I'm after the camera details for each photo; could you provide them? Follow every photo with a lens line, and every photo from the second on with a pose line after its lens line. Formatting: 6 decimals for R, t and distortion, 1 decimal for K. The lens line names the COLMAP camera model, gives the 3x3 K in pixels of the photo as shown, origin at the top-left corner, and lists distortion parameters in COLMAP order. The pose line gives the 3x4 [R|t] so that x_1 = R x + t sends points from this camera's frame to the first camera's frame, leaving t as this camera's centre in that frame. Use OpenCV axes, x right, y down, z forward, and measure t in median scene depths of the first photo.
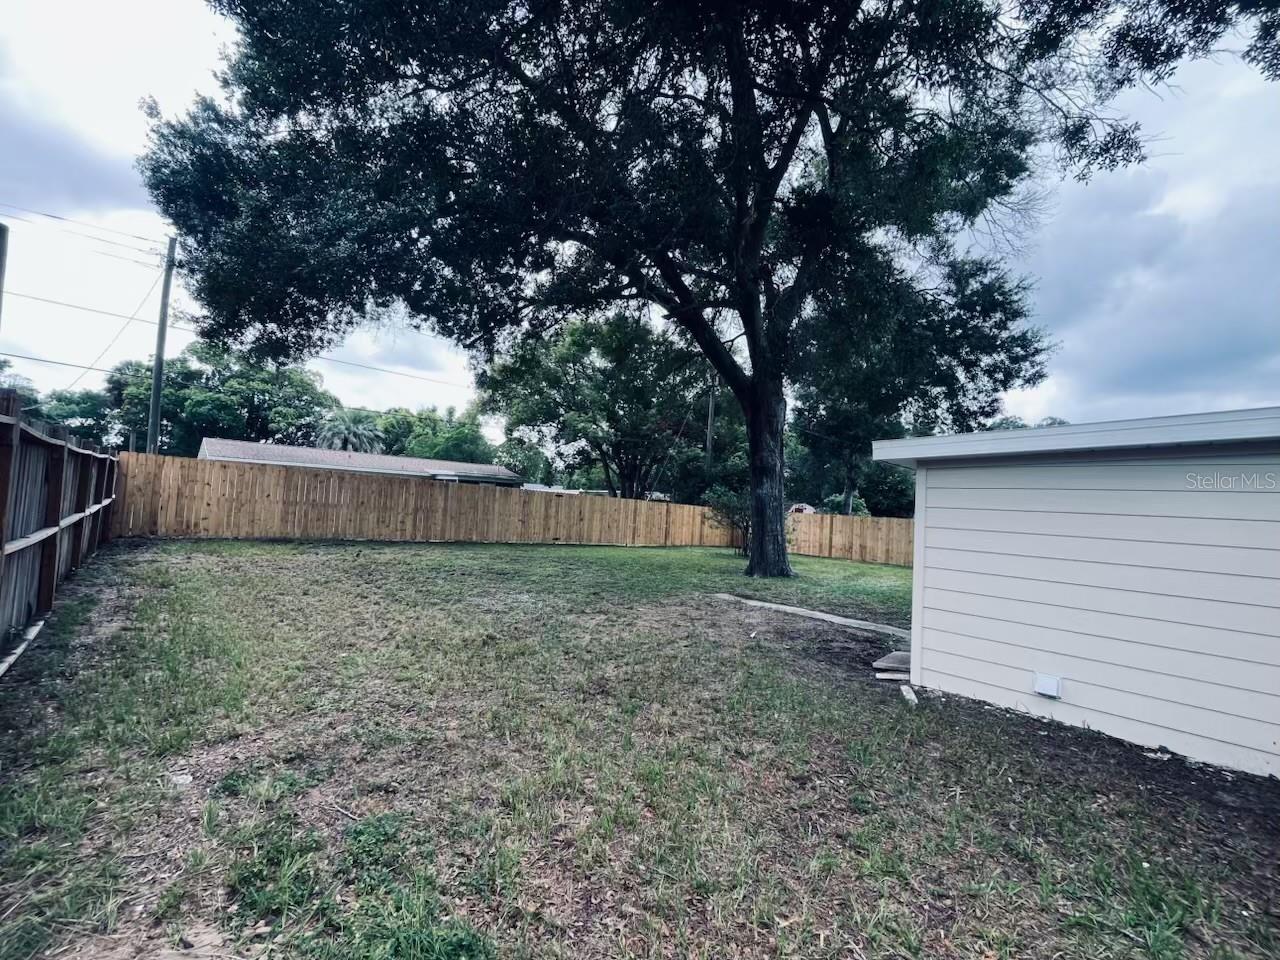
lens RADIAL K [[518.1, 0, 641.7], [0, 518.1, 481.7], [0, 0, 1]] dist [0.000374, 0.000122]
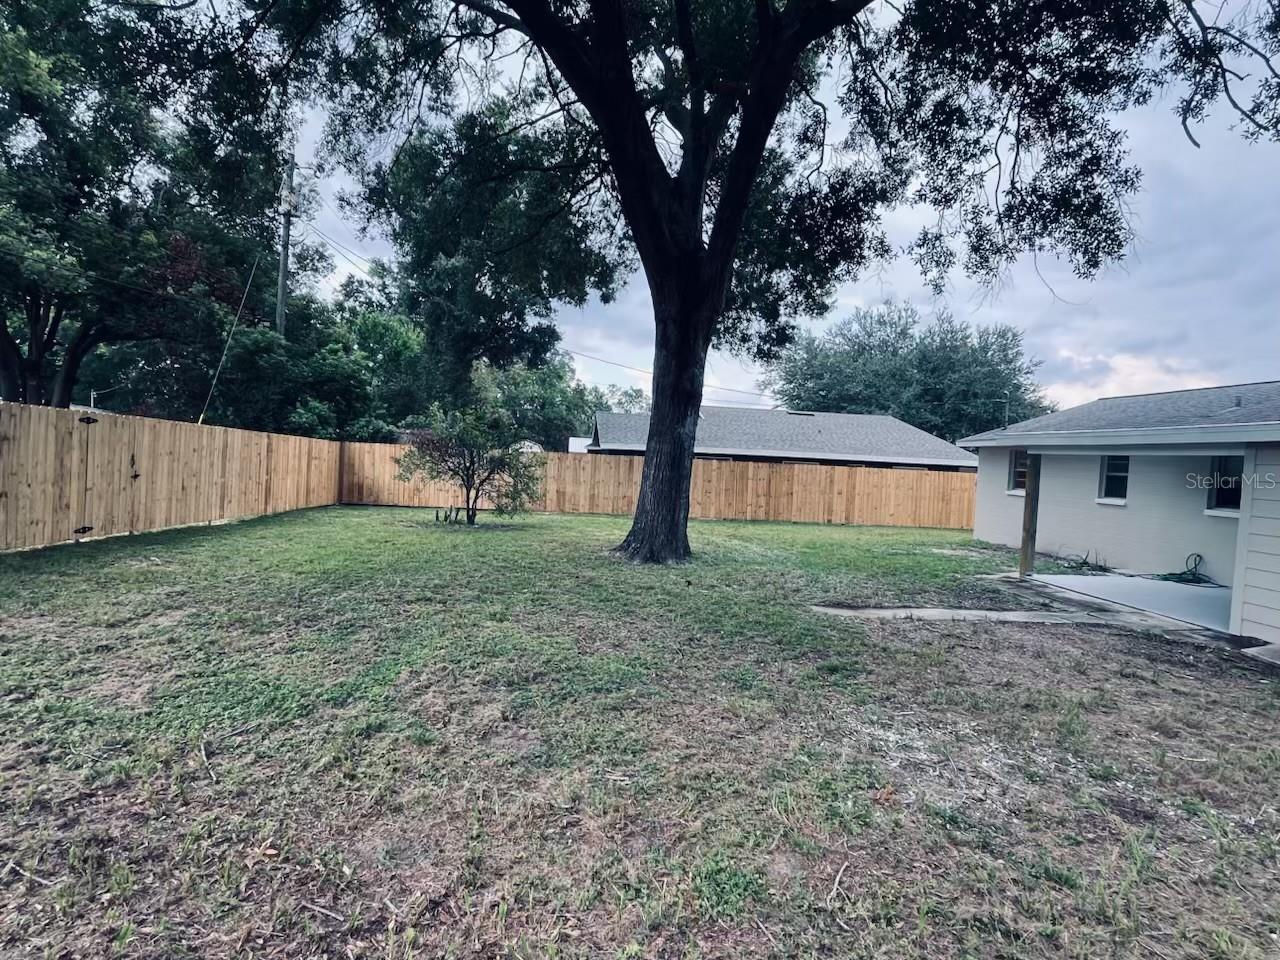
lens RADIAL K [[654.0, 0, 640.0], [0, 654.0, 480.0], [0, 0, 1]] dist [-0.000277, -0.000106]
pose [[0.560120, -0.051905, 0.826784, -0.335718], [-0.070768, 0.991389, 0.110182, -0.011171], [-0.825383, -0.120225, 0.551623, 0.385011]]
